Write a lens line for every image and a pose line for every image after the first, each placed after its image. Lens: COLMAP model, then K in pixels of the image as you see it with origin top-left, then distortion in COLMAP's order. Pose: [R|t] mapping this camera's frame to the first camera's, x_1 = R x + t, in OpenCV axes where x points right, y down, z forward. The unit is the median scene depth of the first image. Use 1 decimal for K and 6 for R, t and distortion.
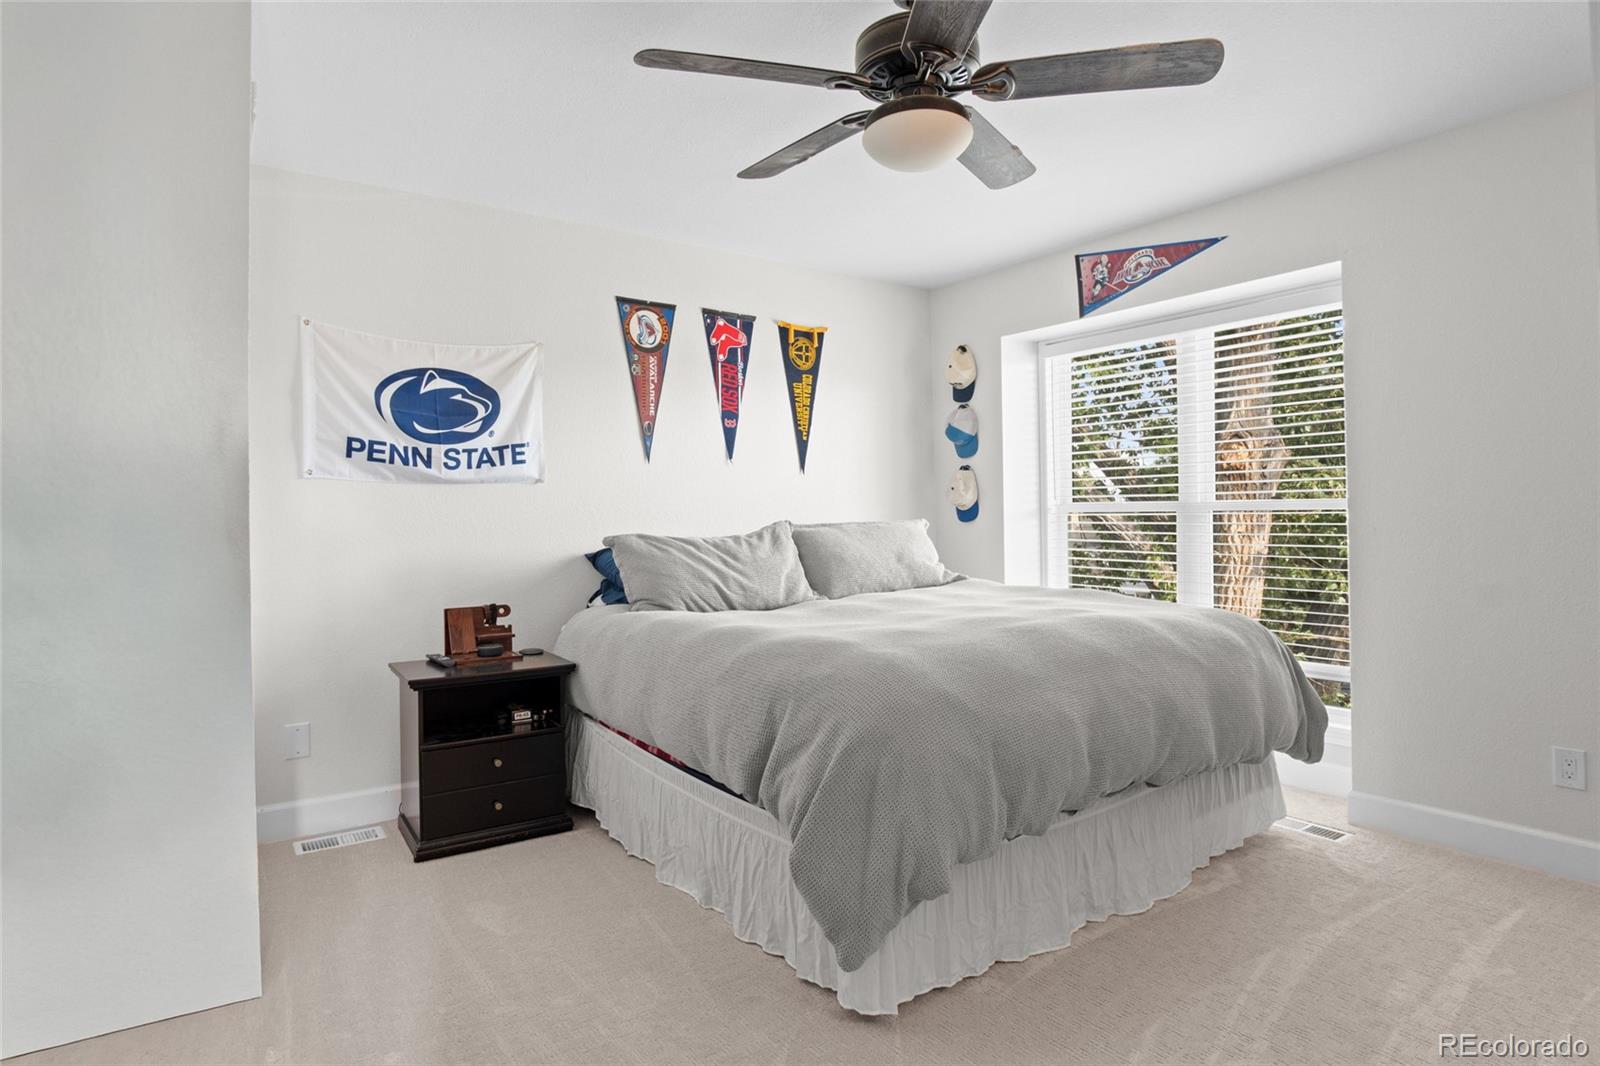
lens RADIAL K [[890.8, 0, 801.9], [0, 890.8, 532.3], [0, 0, 1]] dist [-0.036219, 0.009595]
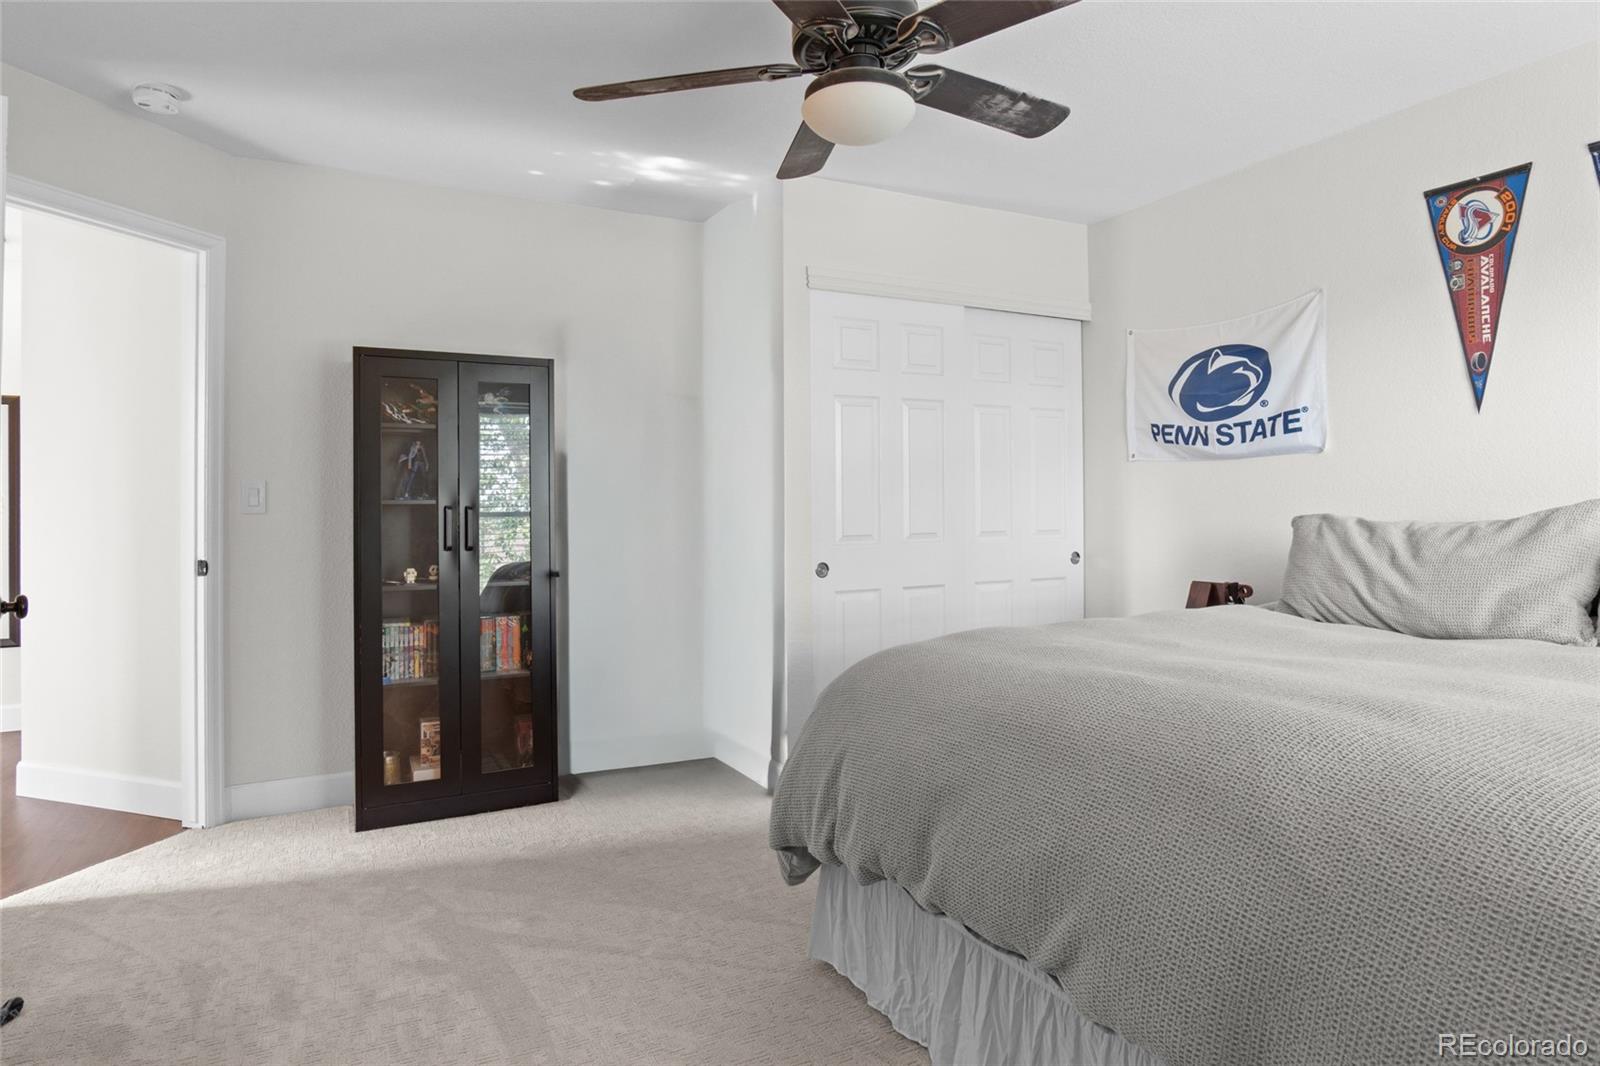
lens RADIAL K [[890.8, 0, 801.4], [0, 890.8, 520.0], [0, 0, 1]] dist [-0.036219, 0.009595]
pose [[-0.128209, 0.030502, -0.991278, 0.644778], [-0.003924, 0.999503, 0.031263, -0.015006], [0.991739, 0.007898, -0.128026, 0.637633]]
